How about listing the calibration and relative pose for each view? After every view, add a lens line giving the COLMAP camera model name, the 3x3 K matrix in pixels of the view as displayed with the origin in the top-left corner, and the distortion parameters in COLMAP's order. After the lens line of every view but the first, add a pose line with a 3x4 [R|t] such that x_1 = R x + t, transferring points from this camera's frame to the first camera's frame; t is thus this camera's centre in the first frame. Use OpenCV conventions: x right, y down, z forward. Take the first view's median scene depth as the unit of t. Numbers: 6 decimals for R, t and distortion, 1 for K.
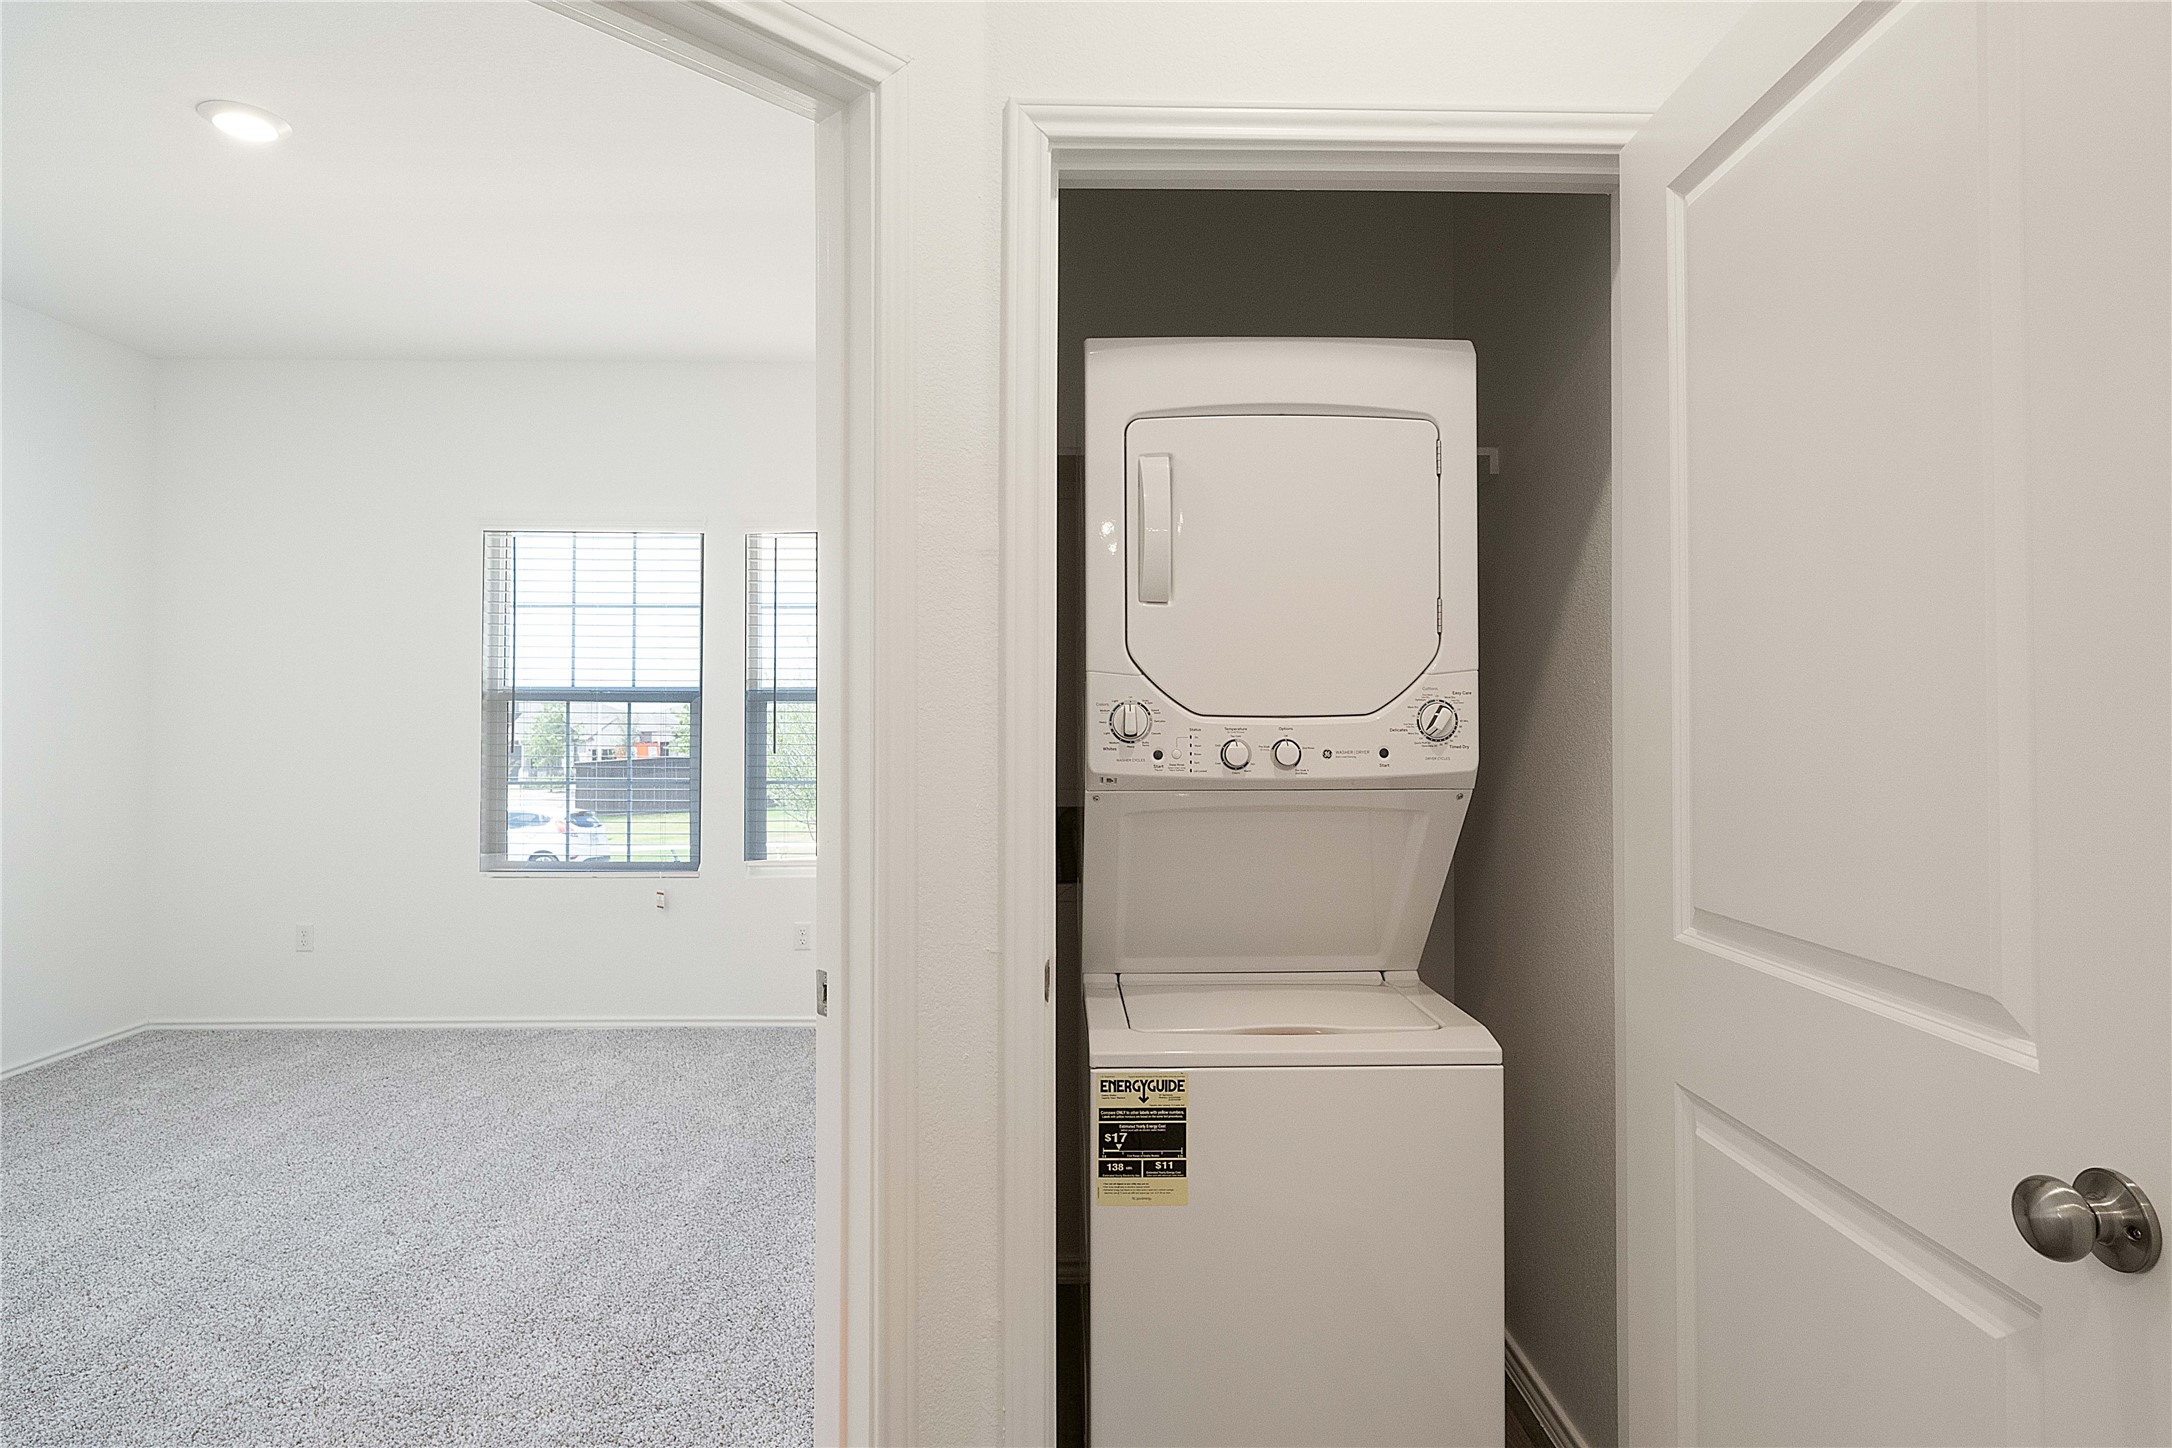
lens RADIAL K [[1148.9, 0, 1085.6], [0, 1148.9, 706.1], [0, 0, 1]] dist [0.000296, -0.000945]
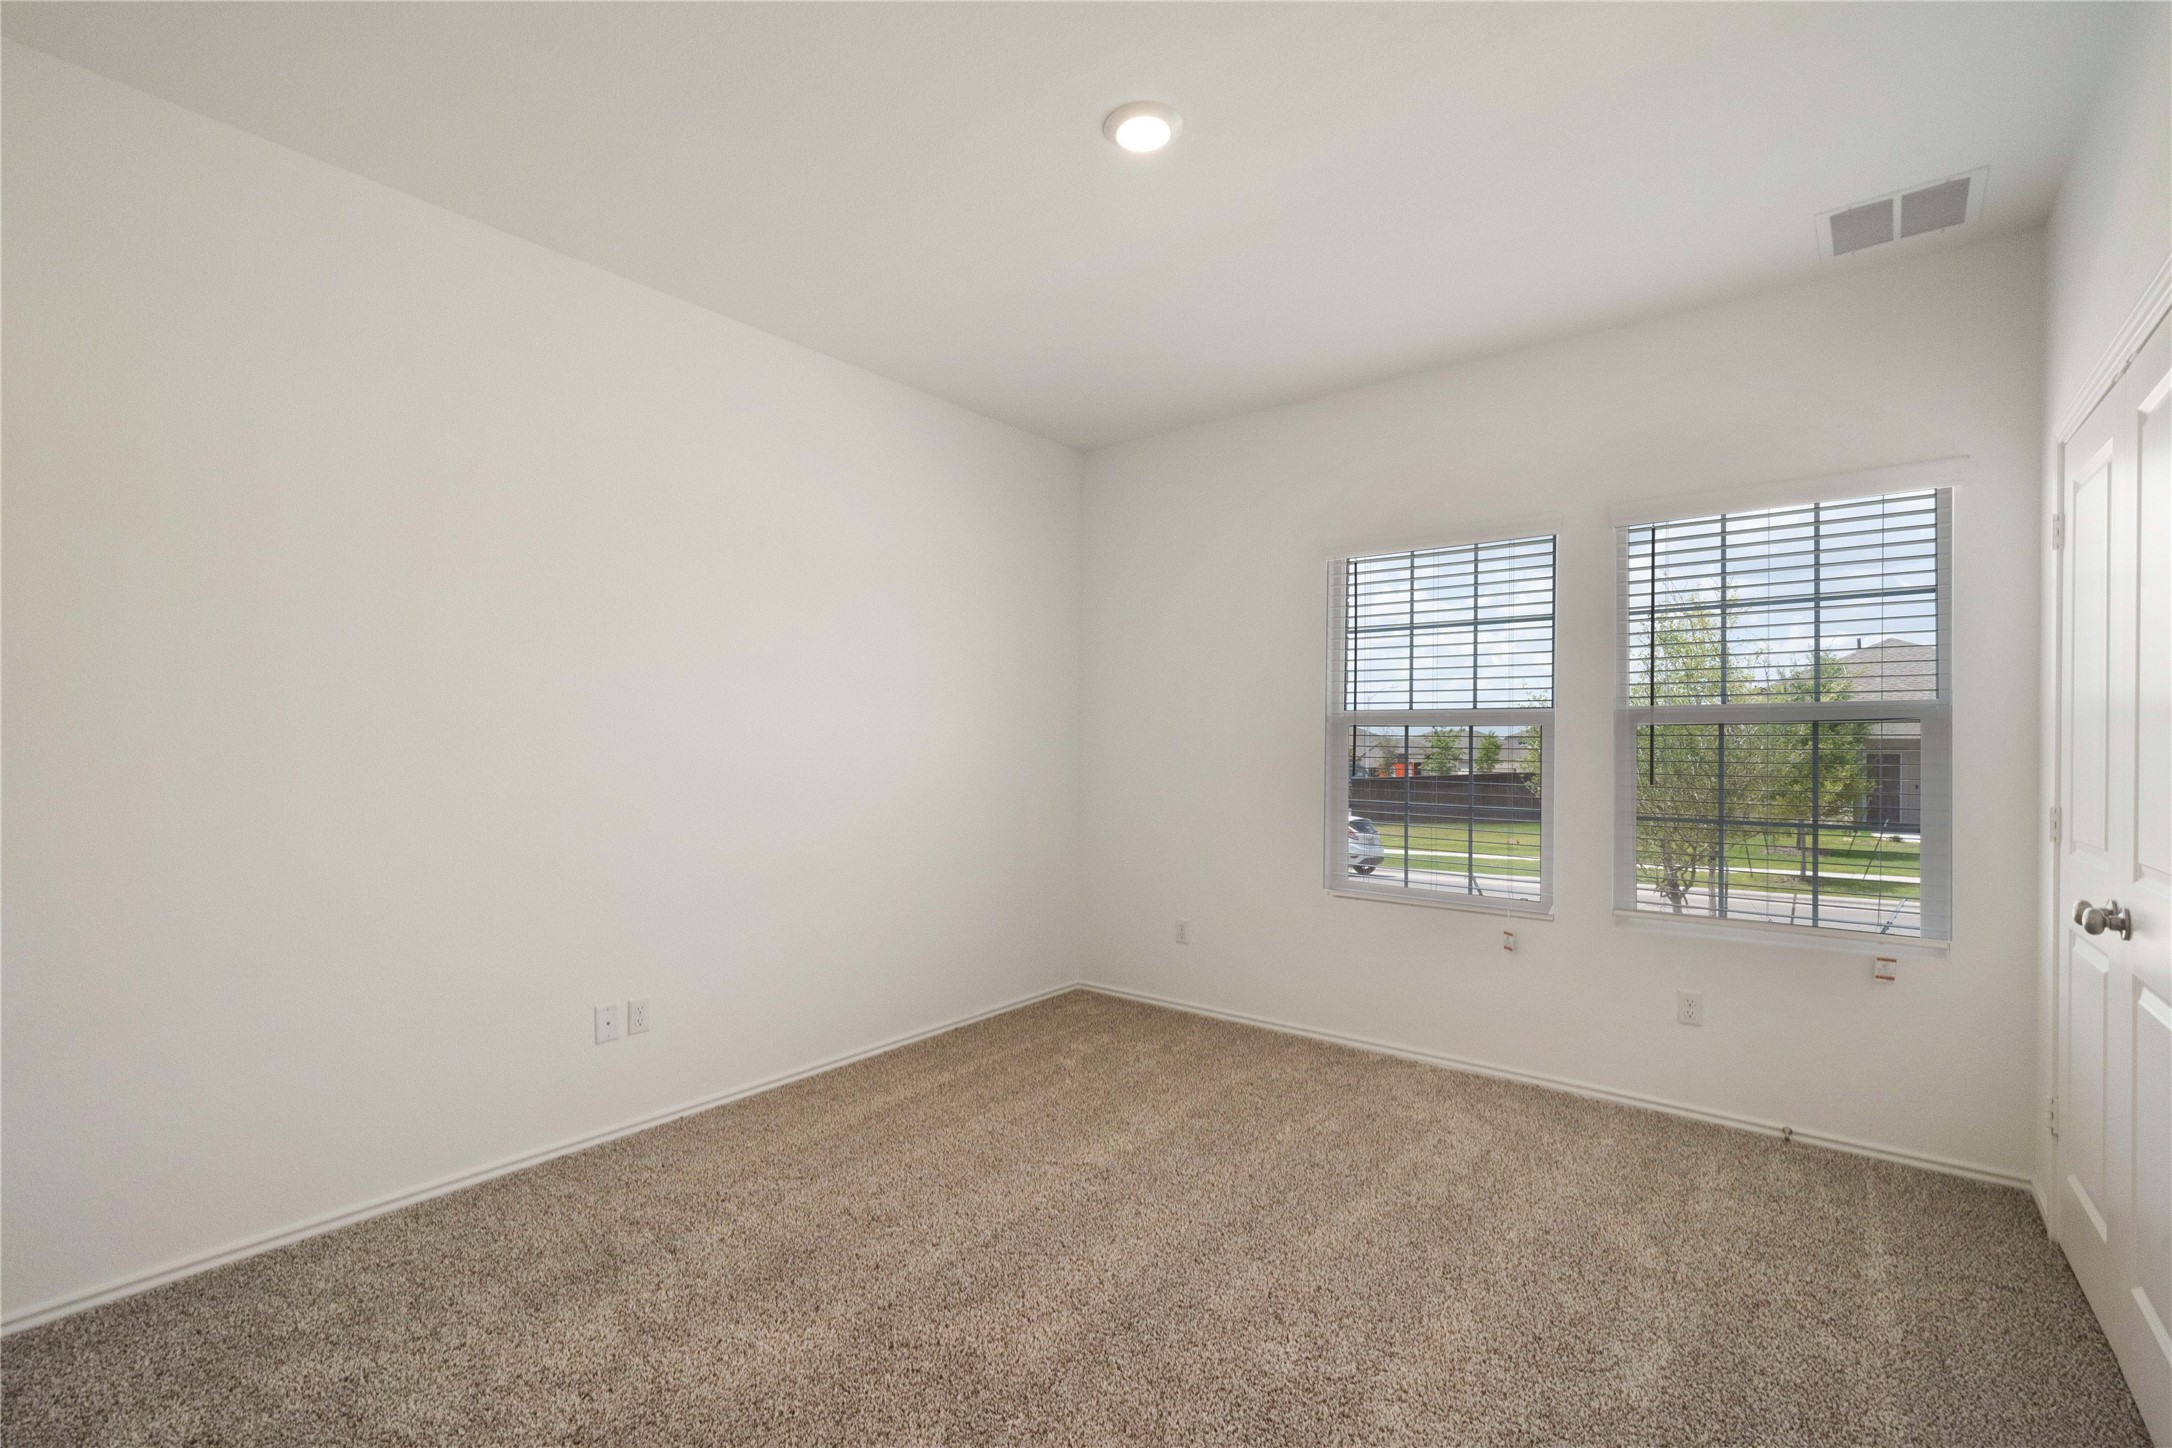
lens RADIAL K [[943.1, 0, 1082.4], [0, 943.1, 737.8], [0, 0, 1]] dist [0.002001, -0.000123]
pose [[0.772178, 0.000419, -0.635407, -0.188927], [0.002604, 0.999989, 0.003823, 0.003811], [0.635402, -0.004607, 0.772168, 0.249568]]
